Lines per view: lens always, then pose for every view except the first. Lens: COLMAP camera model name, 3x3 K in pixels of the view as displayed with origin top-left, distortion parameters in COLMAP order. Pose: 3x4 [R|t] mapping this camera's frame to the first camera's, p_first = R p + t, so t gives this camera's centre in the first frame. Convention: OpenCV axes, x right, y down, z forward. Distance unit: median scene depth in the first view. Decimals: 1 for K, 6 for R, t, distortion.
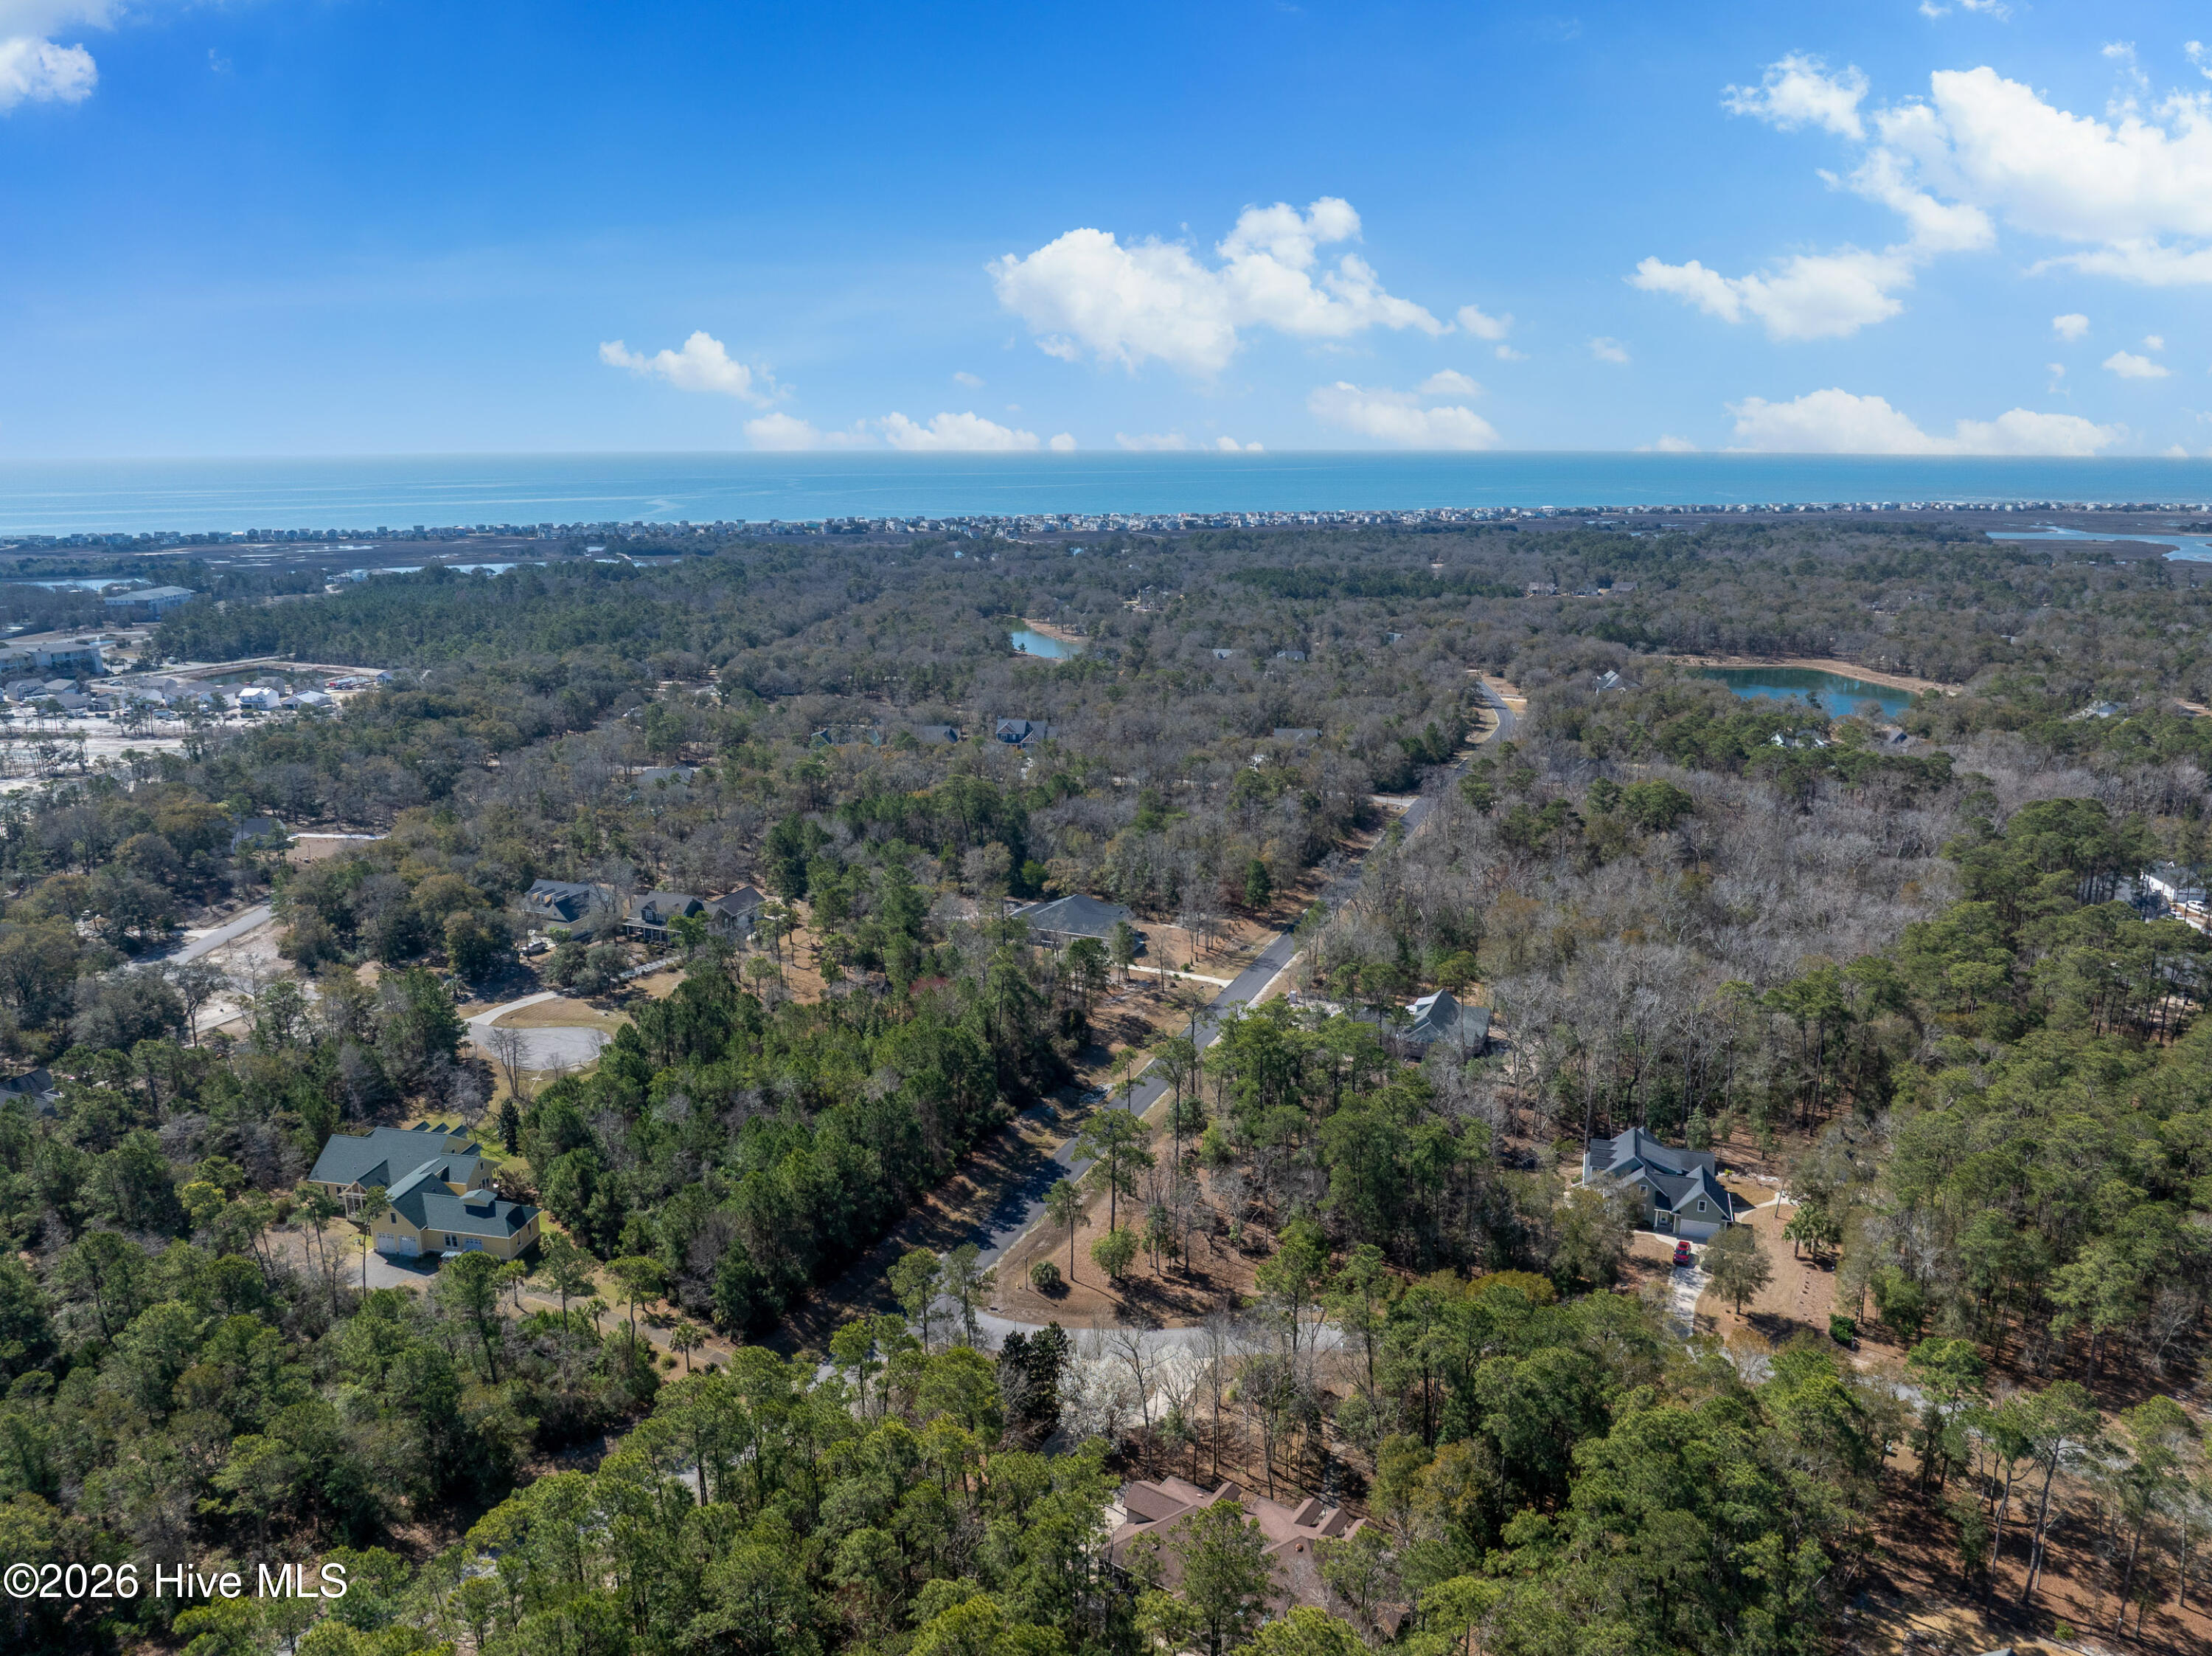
lens RADIAL K [[1556.4, 0, 1106.2], [0, 1556.4, 829.2], [0, 0, 1]] dist [-0.035043, 0.000406]
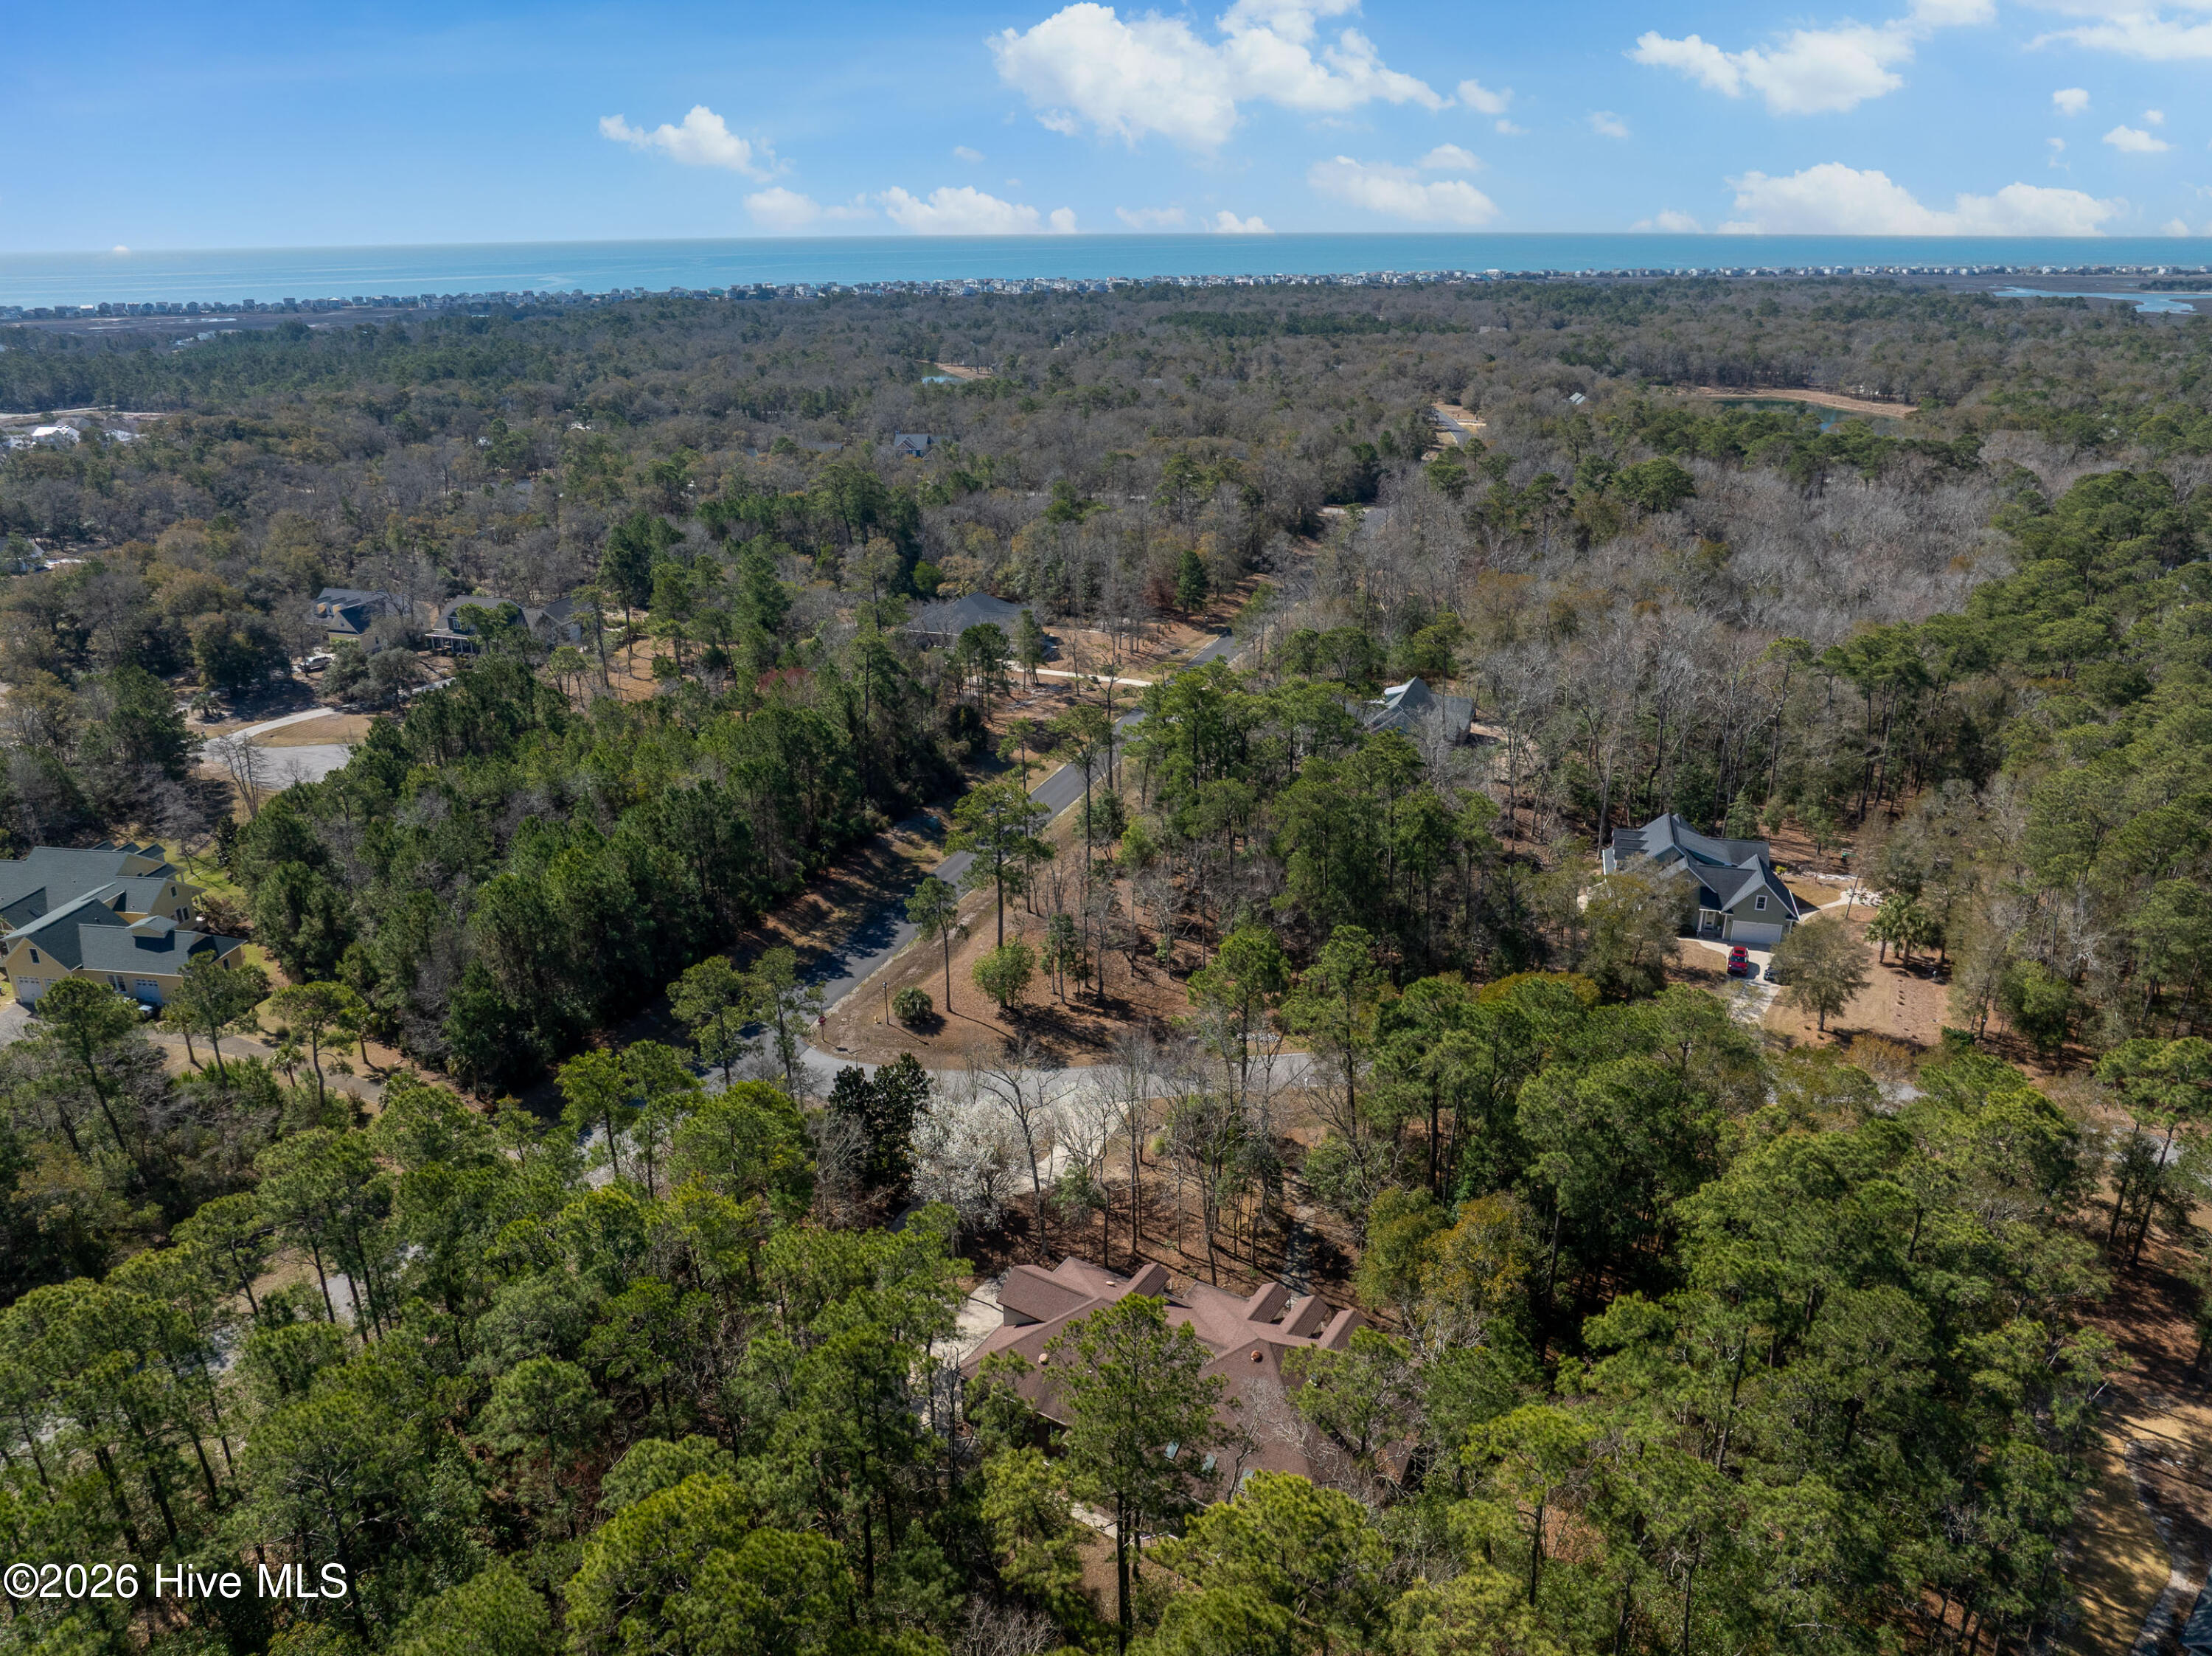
lens RADIAL K [[1556.4, 0, 1102.2], [0, 1556.4, 830.3], [0, 0, 1]] dist [-0.035043, 0.000406]
pose [[0.999106, -0.021871, 0.036167, 0.022280], [0.017059, 0.991578, 0.128381, 0.086690], [-0.038671, -0.127650, 0.991065, 0.208262]]
